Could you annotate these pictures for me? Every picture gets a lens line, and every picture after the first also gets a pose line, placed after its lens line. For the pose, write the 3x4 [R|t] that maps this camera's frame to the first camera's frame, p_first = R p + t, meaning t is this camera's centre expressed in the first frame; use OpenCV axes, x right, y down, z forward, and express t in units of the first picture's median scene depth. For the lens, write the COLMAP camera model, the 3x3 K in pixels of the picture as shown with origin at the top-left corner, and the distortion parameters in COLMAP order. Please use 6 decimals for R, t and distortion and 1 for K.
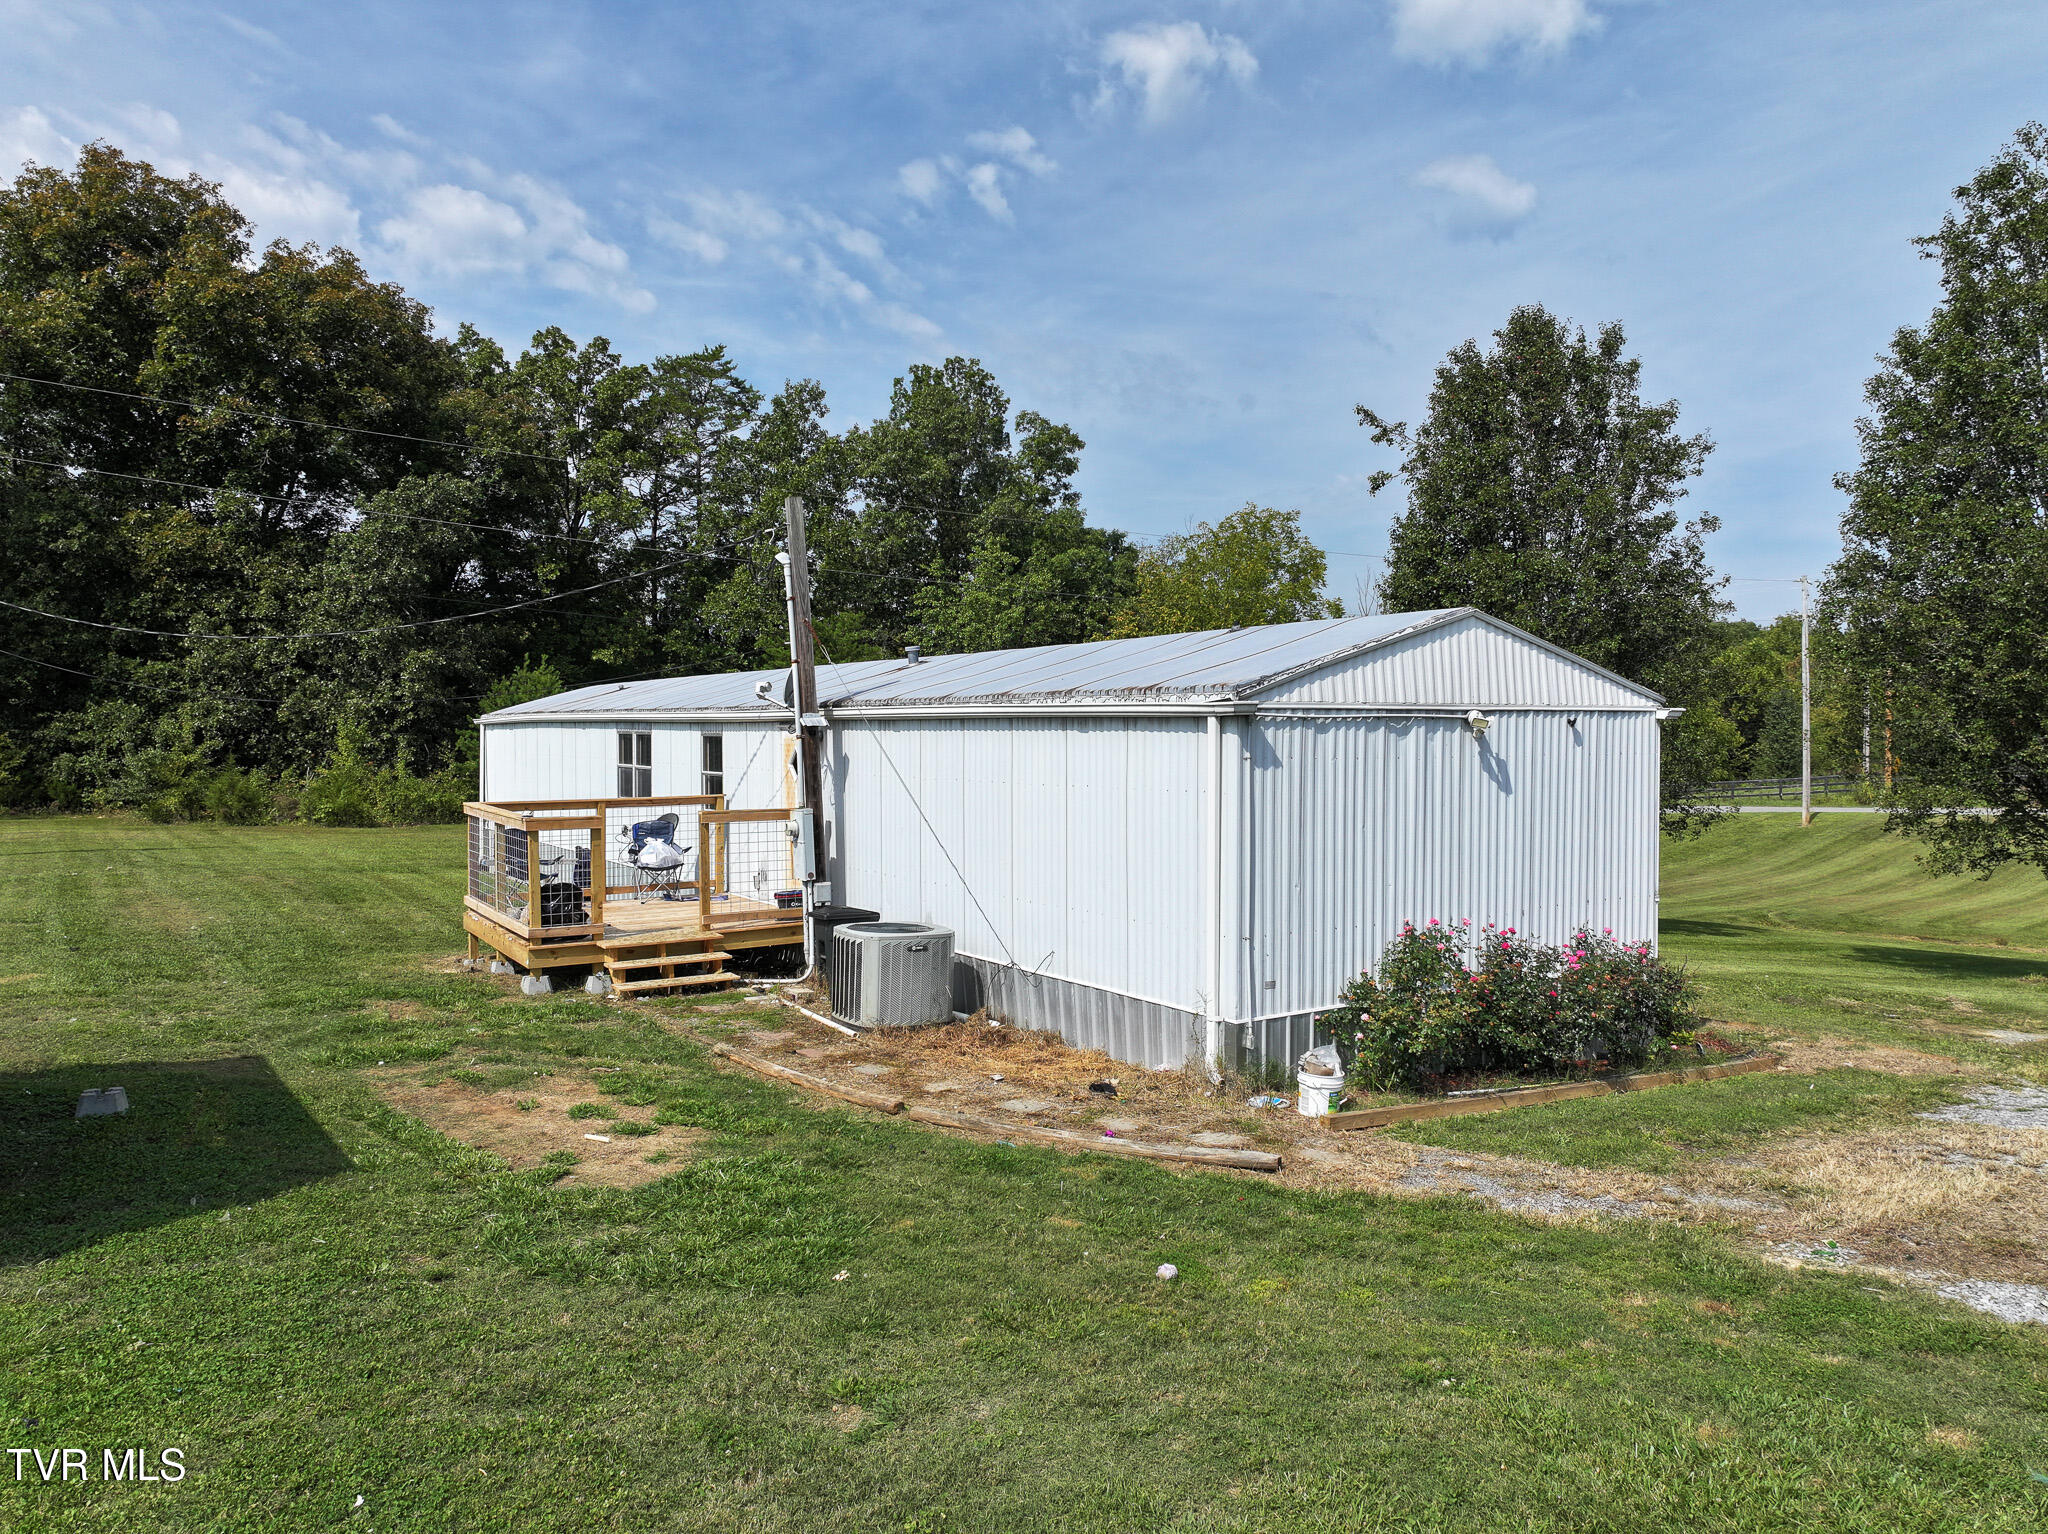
lens RADIAL K [[1429.3, 0, 1026.8], [0, 1429.3, 768.8], [0, 0, 1]] dist [0.001210, 0.001161]
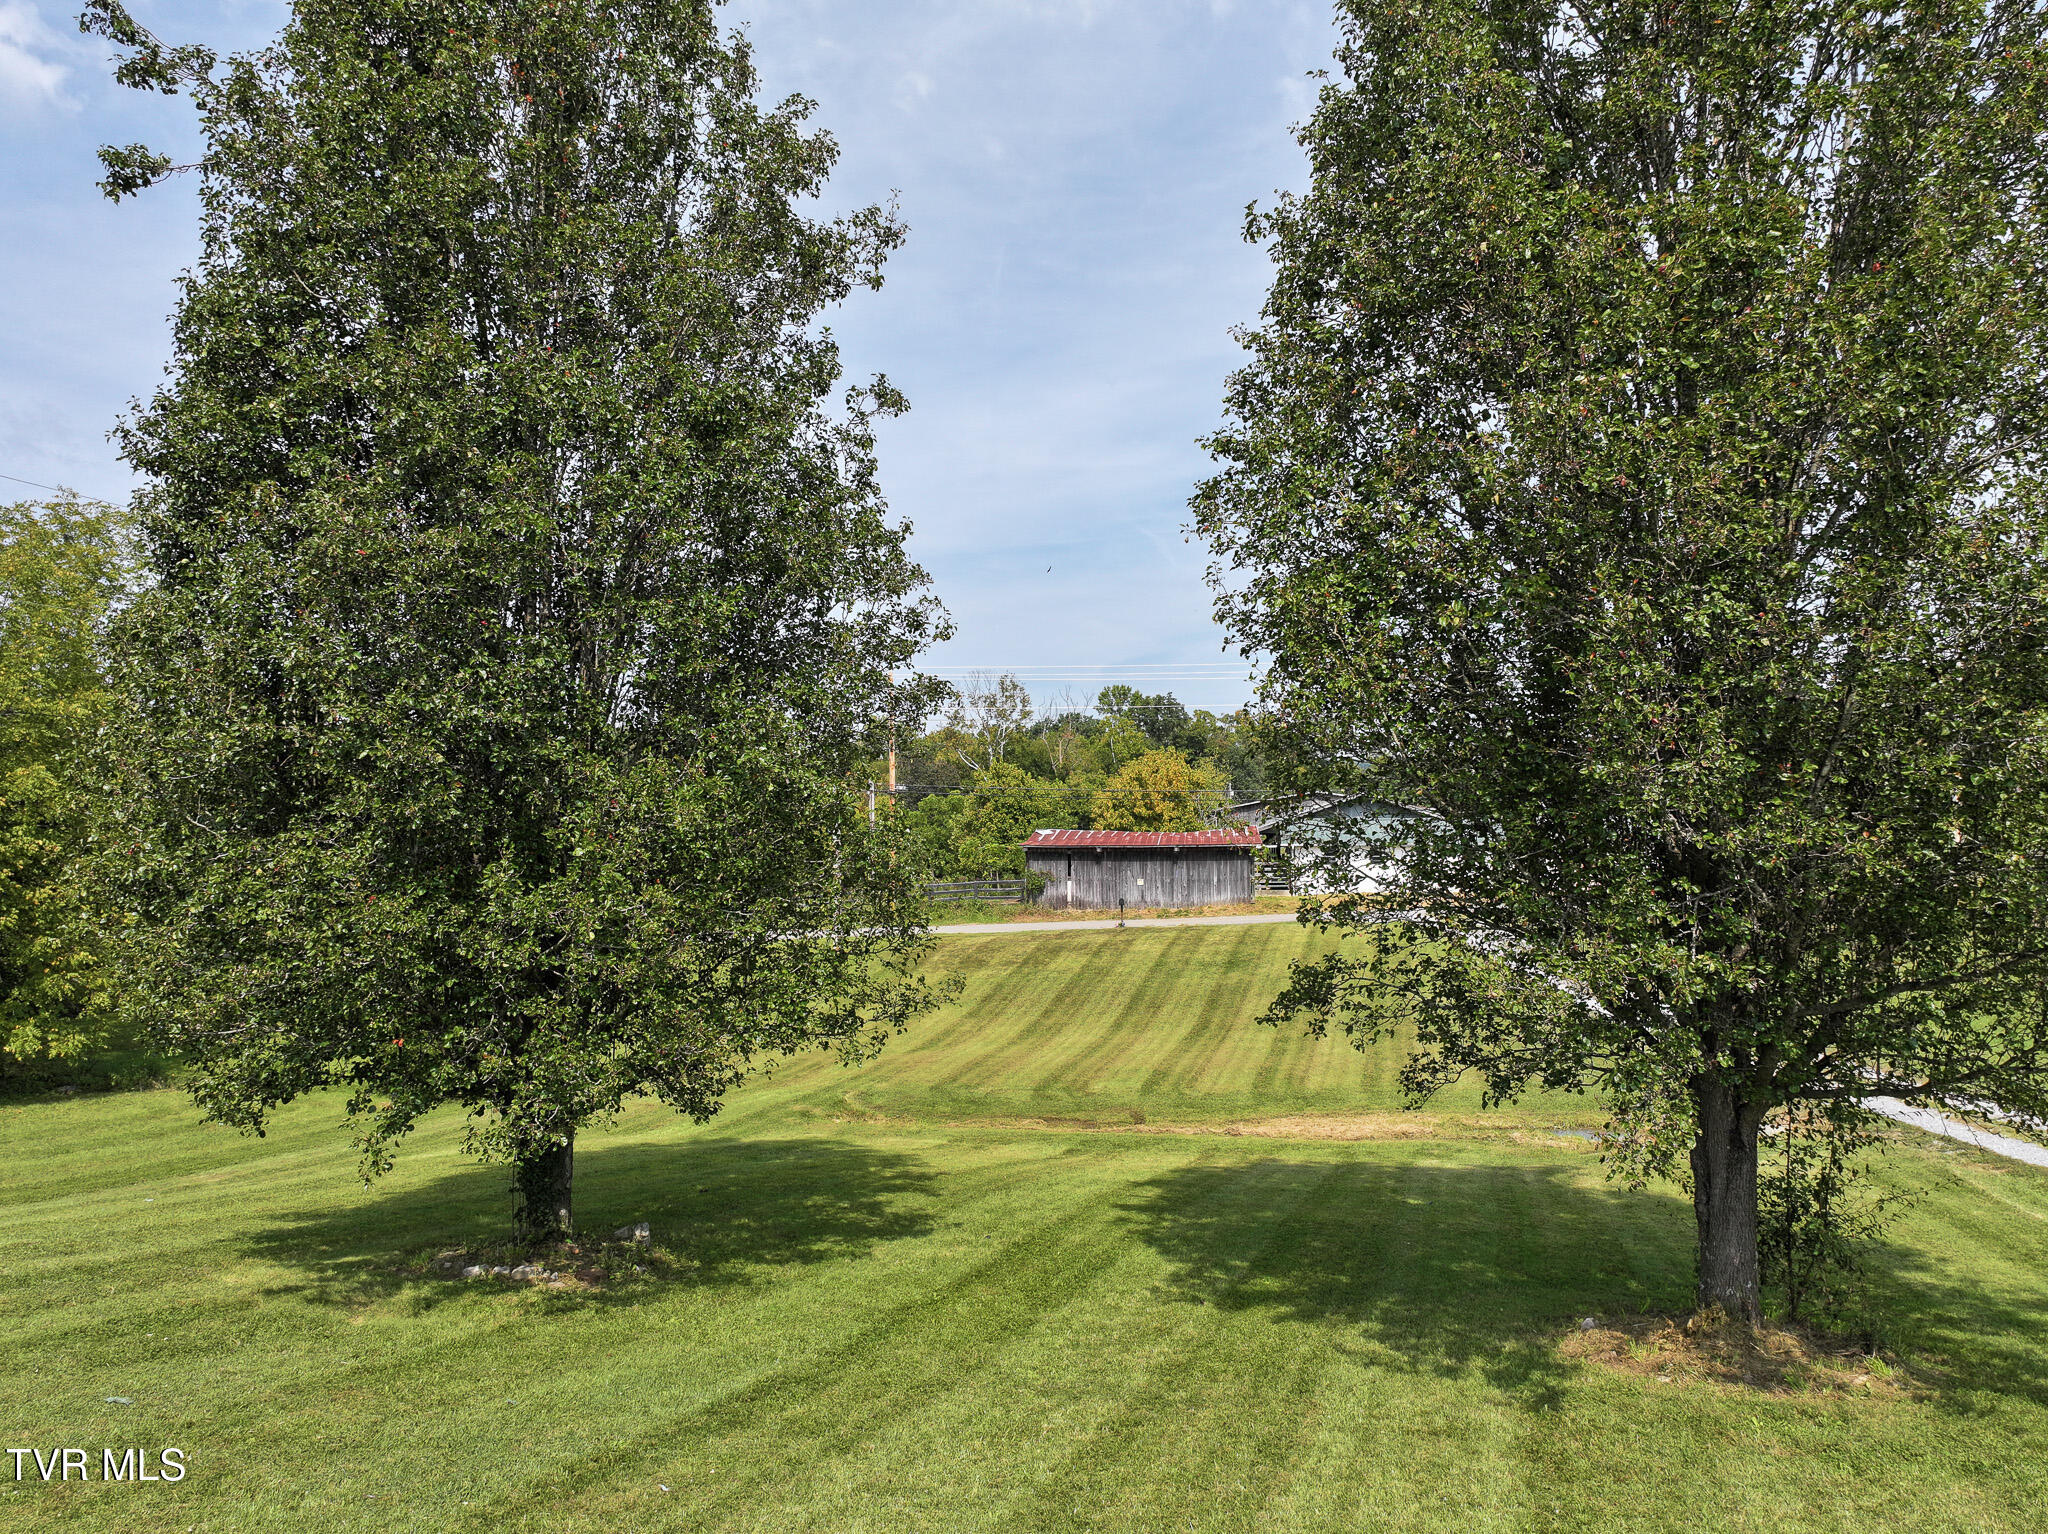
lens RADIAL K [[1429.3, 0, 1027.7], [0, 1429.3, 767.8], [0, 0, 1]] dist [0.001210, 0.001161]
pose [[0.767473, 0.029246, 0.640413, 0.204072], [0.023033, 0.997056, -0.073136, -0.007983], [-0.640667, 0.070881, 0.764540, 0.605467]]
